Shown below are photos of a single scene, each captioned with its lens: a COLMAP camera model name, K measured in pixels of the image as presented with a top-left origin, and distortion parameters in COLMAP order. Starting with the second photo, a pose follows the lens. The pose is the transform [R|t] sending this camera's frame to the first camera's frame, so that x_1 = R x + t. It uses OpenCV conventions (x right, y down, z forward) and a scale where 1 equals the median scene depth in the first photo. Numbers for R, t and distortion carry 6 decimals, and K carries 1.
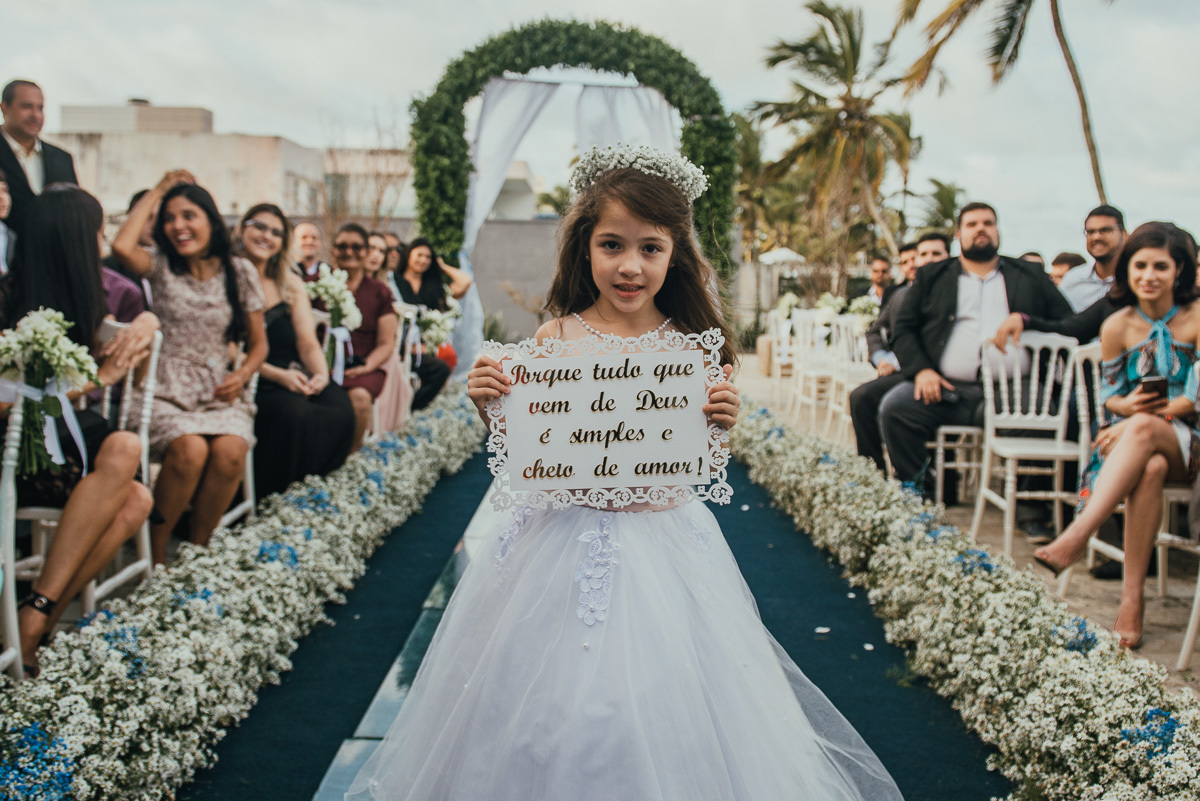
lens RADIAL K [[1044.6, 0, 595.3], [0, 1044.6, 407.8], [0, 0, 1]] dist [-0.055812, 0.002152]
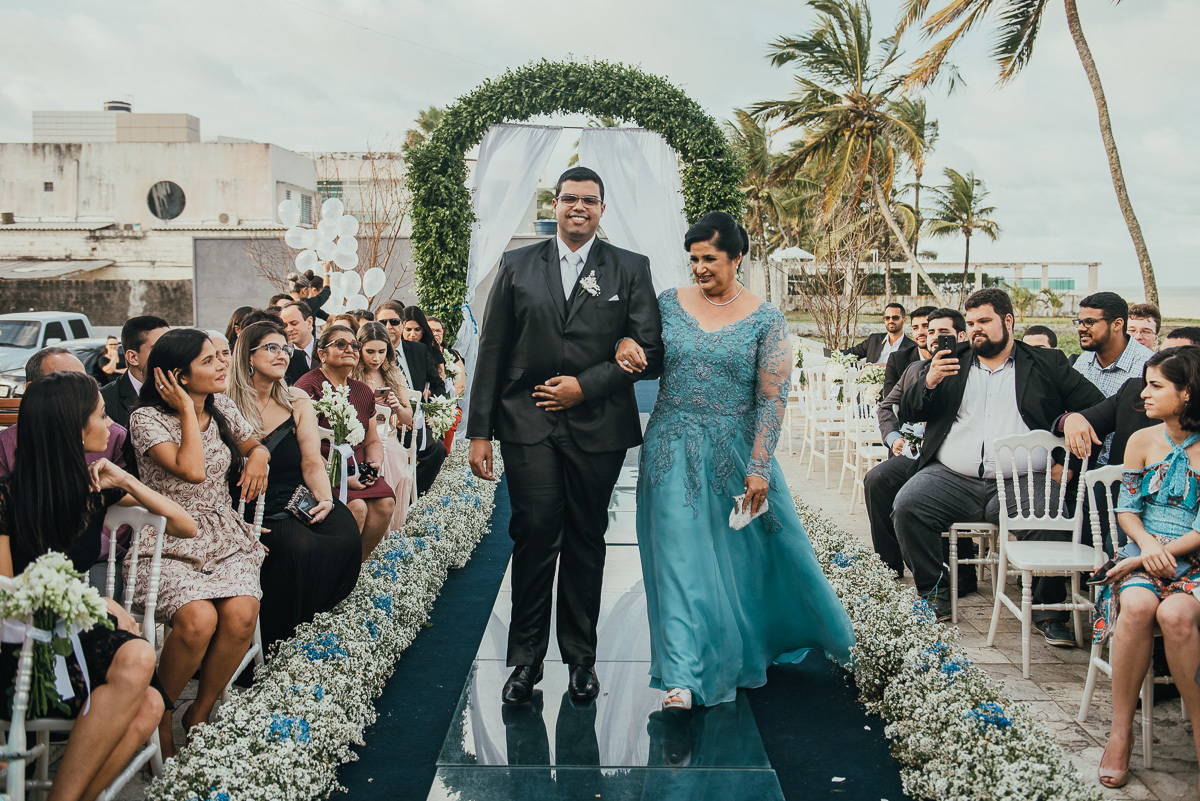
lens RADIAL K [[1092.4, 0, 616.0], [0, 1092.4, 334.6], [0, 0, 1]] dist [-0.009489, 0.000000]
pose [[0.999617, -0.025260, 0.011347, 0.003255], [0.025458, 0.999519, -0.017706, -0.150225], [-0.010894, 0.017988, 0.999779, -0.038619]]
